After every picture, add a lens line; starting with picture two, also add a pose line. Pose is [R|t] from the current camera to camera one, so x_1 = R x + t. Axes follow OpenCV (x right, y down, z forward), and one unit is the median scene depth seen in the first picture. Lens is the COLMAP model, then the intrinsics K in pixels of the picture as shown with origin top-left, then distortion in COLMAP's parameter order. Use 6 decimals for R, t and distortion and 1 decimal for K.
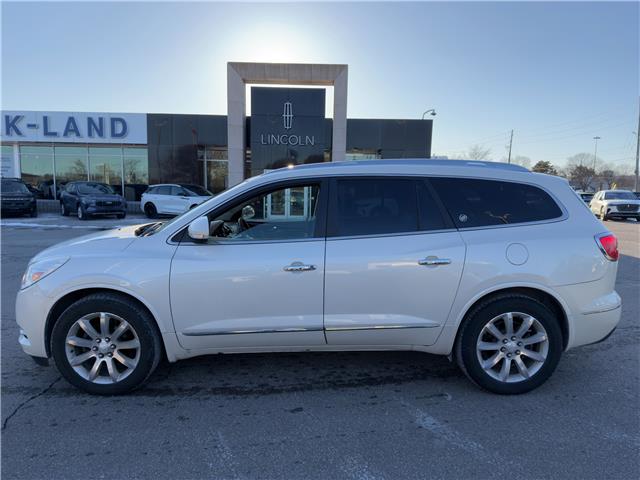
lens RADIAL K [[448.5, 0, 320.0], [0, 448.5, 240.0], [0, 0, 1]] dist [-0.007228, -0.005074]
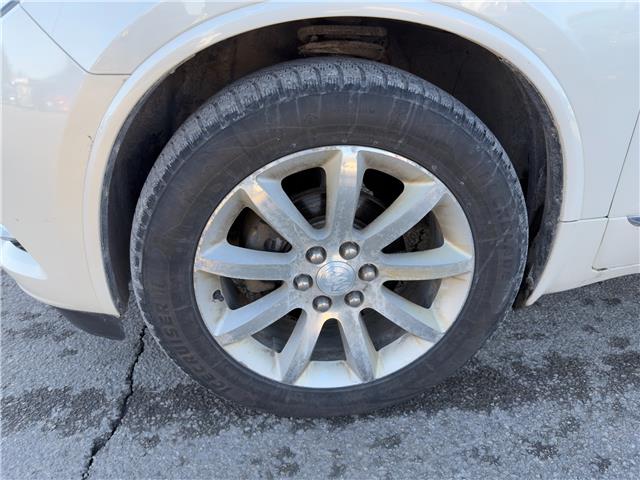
lens RADIAL K [[448.5, 0, 320.0], [0, 448.5, 240.0], [0, 0, 1]] dist [-0.007228, -0.005074]
pose [[0.997020, -0.029191, 0.071407, -0.510266], [0.003370, 0.941238, 0.337728, 0.128003], [-0.077069, -0.336481, 0.938531, 0.753649]]
